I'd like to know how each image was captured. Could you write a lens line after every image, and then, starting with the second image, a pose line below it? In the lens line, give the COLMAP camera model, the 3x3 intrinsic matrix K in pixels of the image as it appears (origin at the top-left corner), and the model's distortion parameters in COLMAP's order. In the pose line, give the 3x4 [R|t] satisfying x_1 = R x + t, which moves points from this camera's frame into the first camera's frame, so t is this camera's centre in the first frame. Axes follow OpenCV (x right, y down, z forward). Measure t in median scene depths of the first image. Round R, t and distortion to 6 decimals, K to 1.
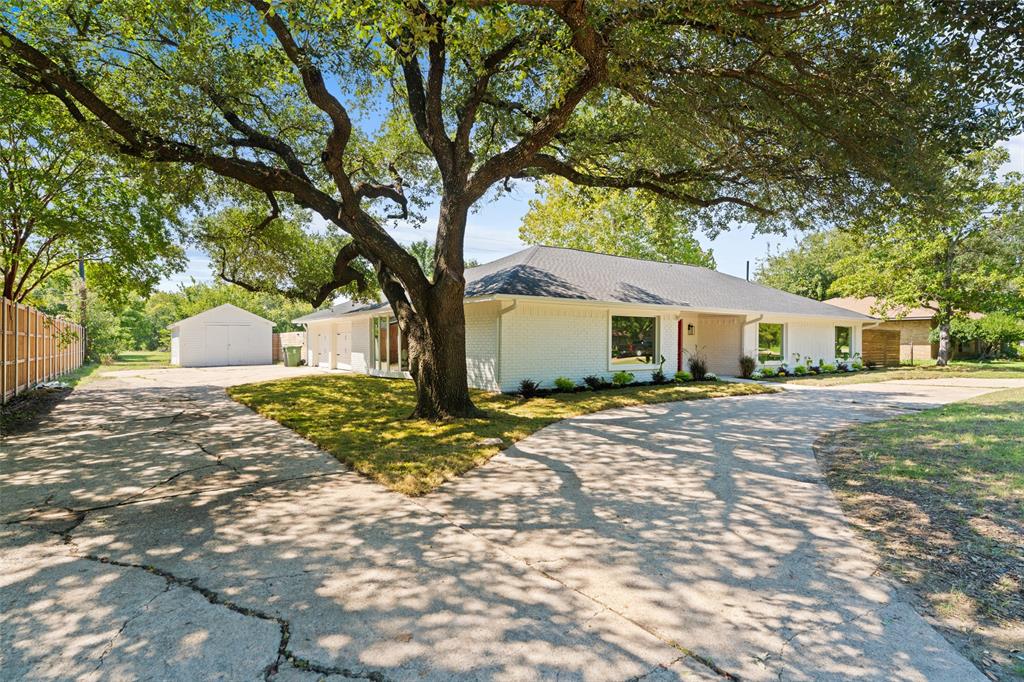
lens RADIAL K [[529.0, 0, 511.3], [0, 529.0, 337.6], [0, 0, 1]] dist [-0.000187, -0.000201]
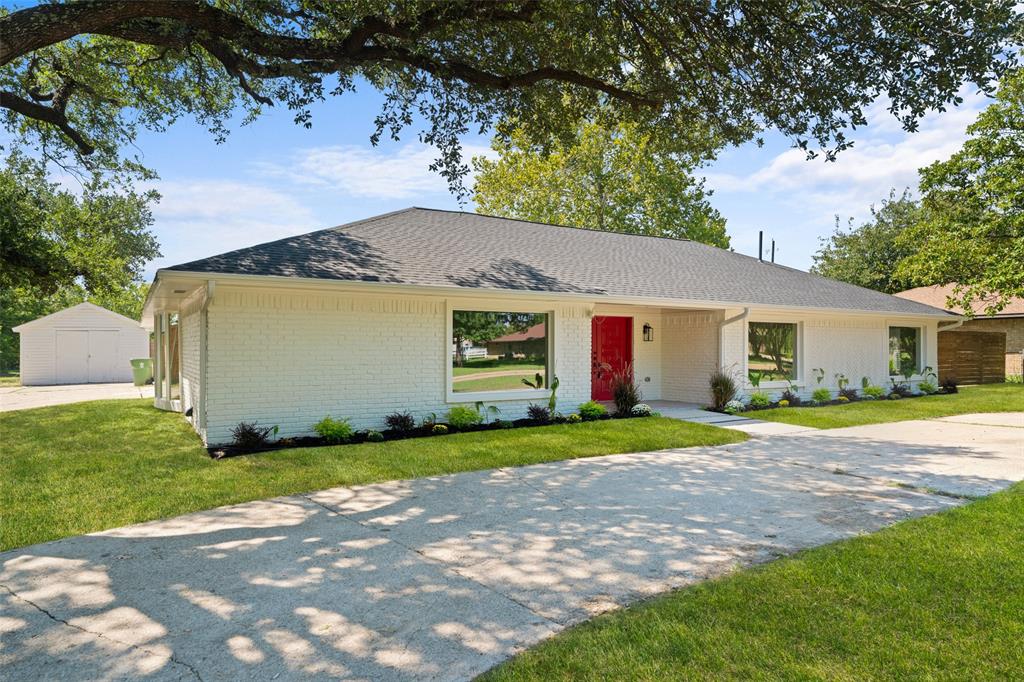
lens RADIAL K [[623.7, 0, 513.5], [0, 623.7, 342.9], [0, 0, 1]] dist [0.003032, -0.001491]
pose [[0.997451, -0.004534, -0.071214, 0.227336], [0.004376, 0.999988, -0.002377, -0.001795], [0.071224, 0.002059, 0.997458, 0.220196]]
